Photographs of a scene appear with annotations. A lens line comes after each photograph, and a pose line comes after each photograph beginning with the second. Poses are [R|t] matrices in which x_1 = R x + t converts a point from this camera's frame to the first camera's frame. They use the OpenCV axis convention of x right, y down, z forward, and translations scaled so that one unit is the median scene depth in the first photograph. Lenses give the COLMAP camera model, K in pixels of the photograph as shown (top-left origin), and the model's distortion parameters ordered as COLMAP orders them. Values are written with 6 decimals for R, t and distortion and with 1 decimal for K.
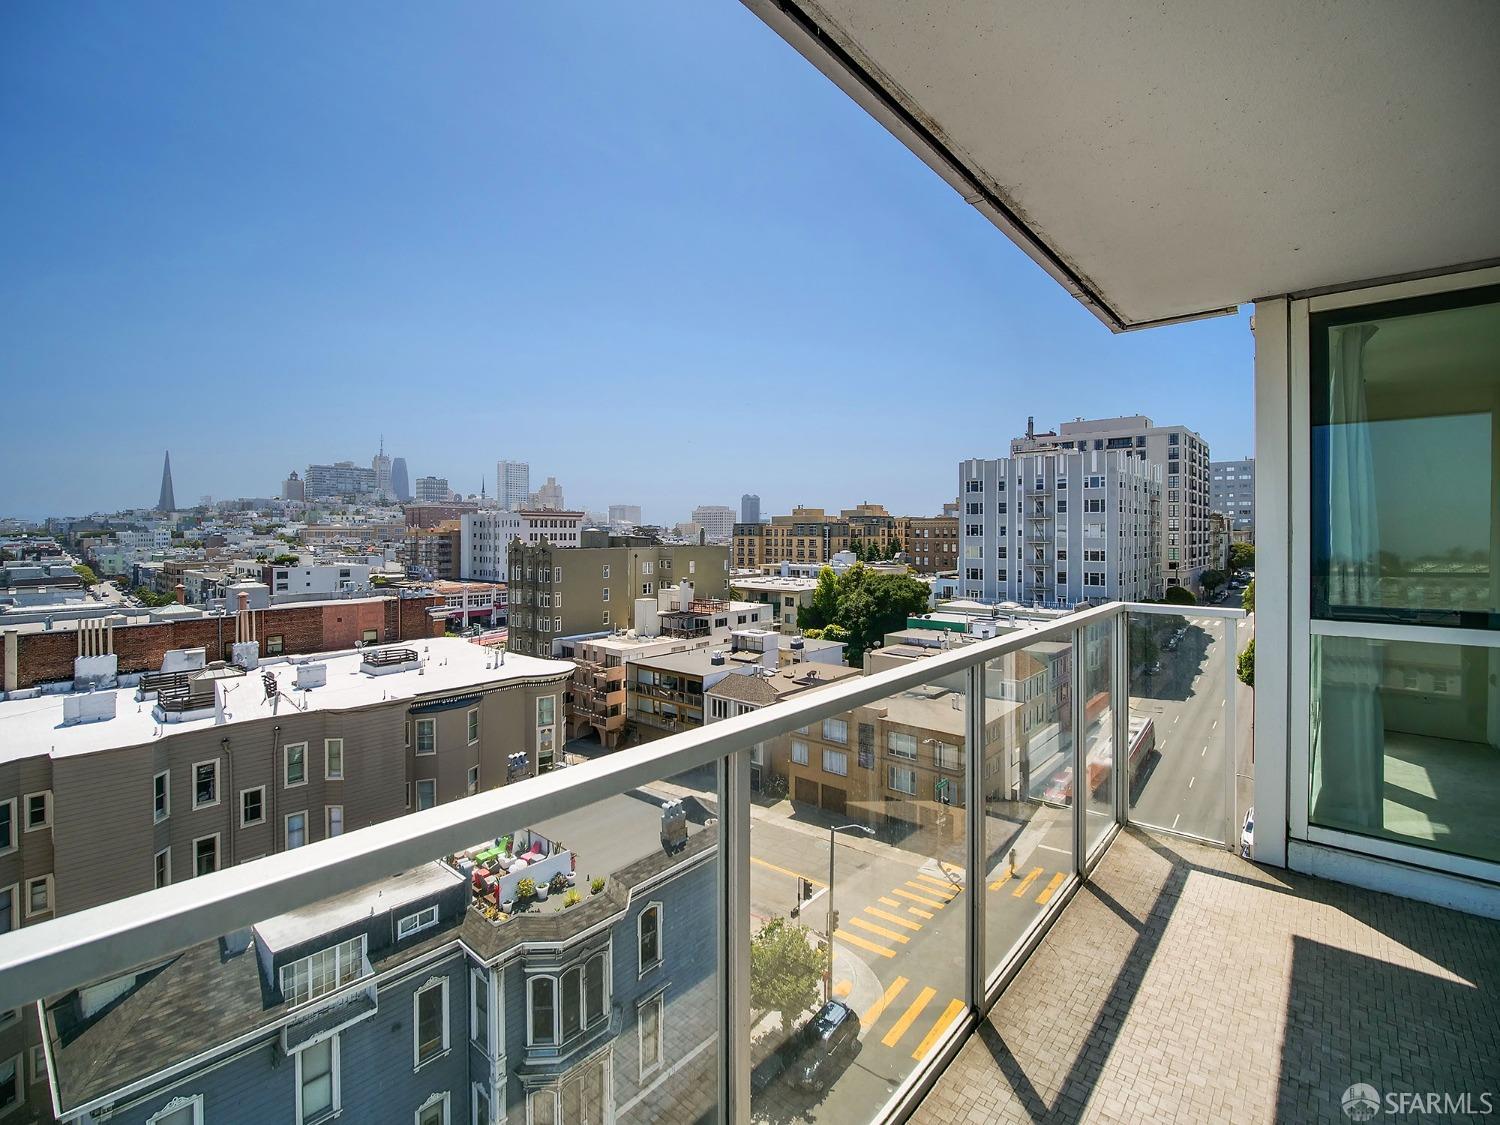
lens RADIAL K [[683.4, 0, 737.7], [0, 683.4, 532.3], [0, 0, 1]] dist [-0.016502, -0.000390]
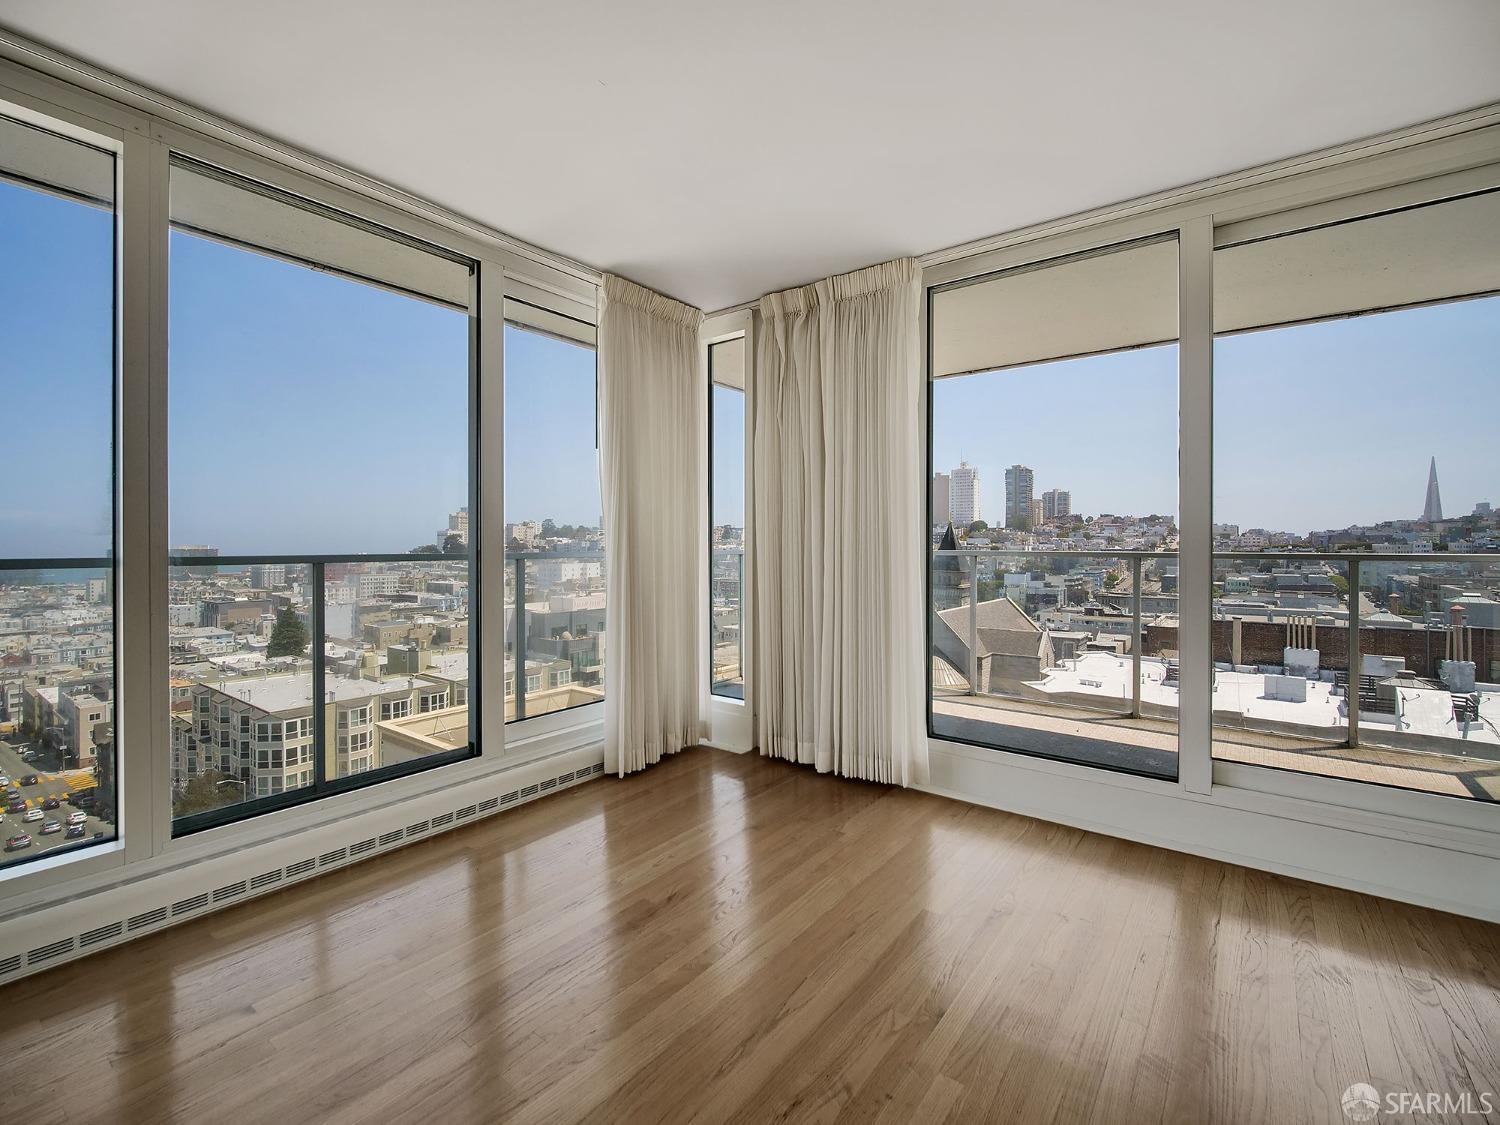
lens RADIAL K [[678.0, 0, 745.9], [0, 678.0, 545.1], [0, 0, 1]] dist [-0.010719, -0.000075]
pose [[0.071059, 0.002840, -0.997468, 0.098083], [-0.001994, 0.999994, 0.002705, 0.006109], [0.997470, 0.001796, 0.071064, -0.017784]]
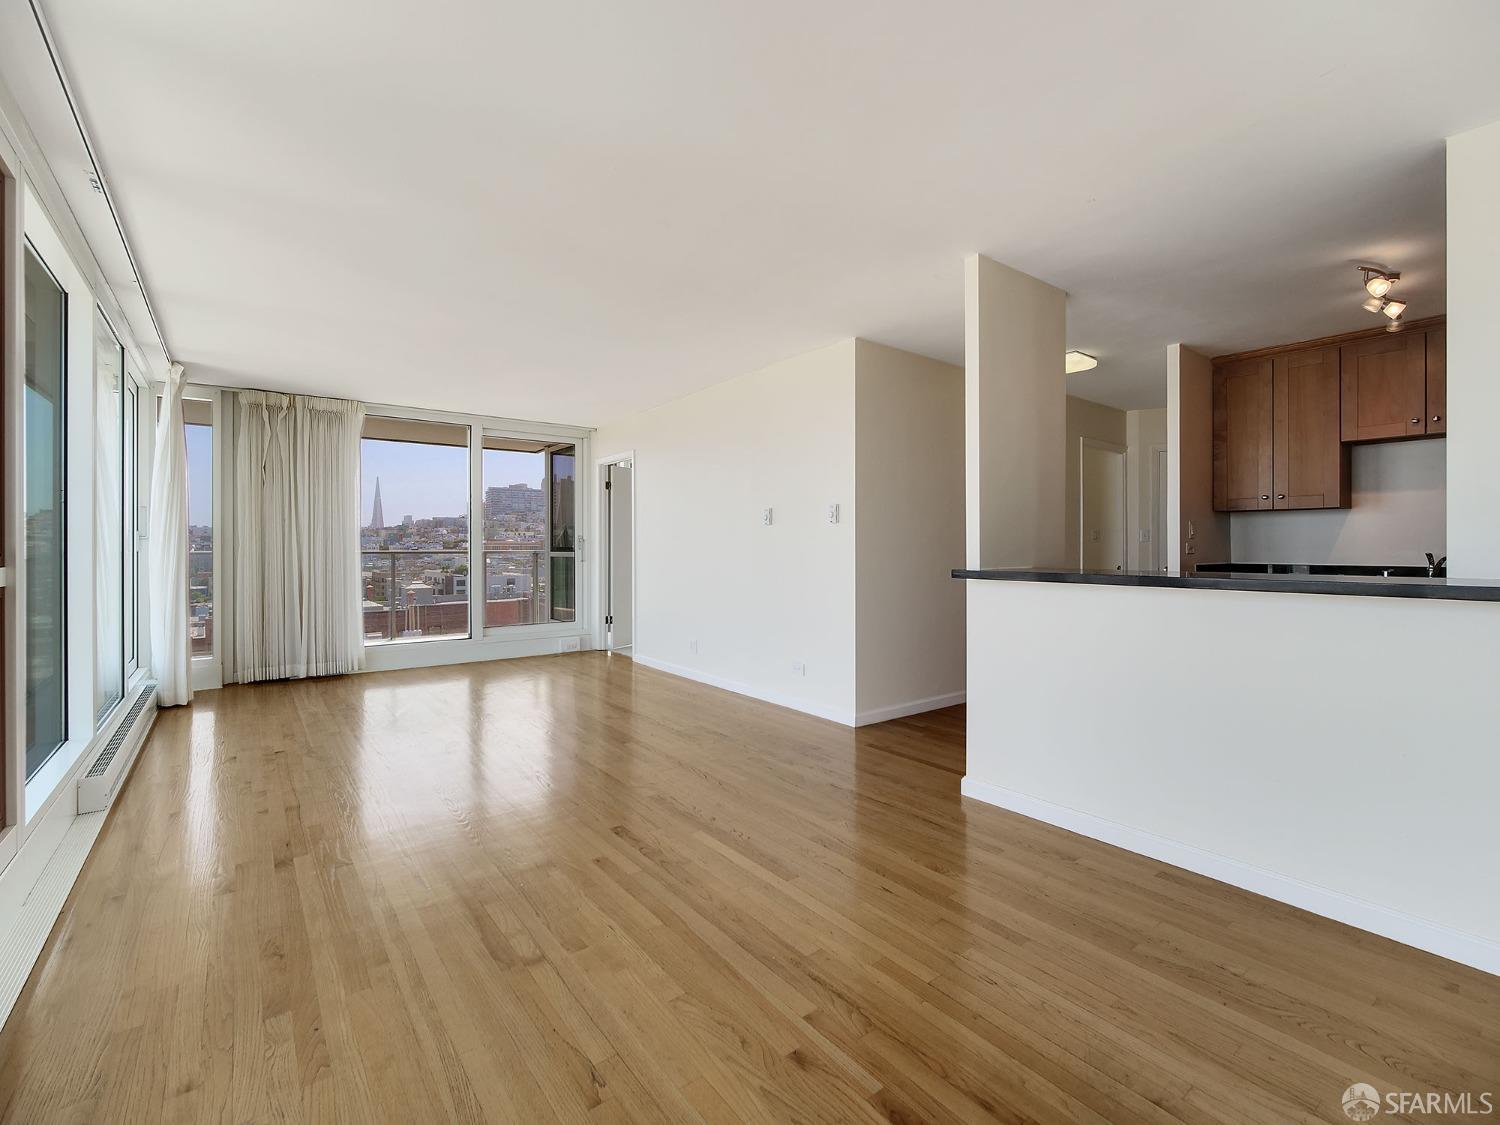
lens RADIAL K [[668.7, 0, 742.6], [0, 668.7, 550.2], [0, 0, 1]] dist [-0.007451, 0.000480]
pose [[0.979712, 0.000054, -0.200409, 0.128650], [0.001009, 0.999986, 0.005206, 0.006156], [0.200406, -0.005303, 0.979699, -0.101260]]
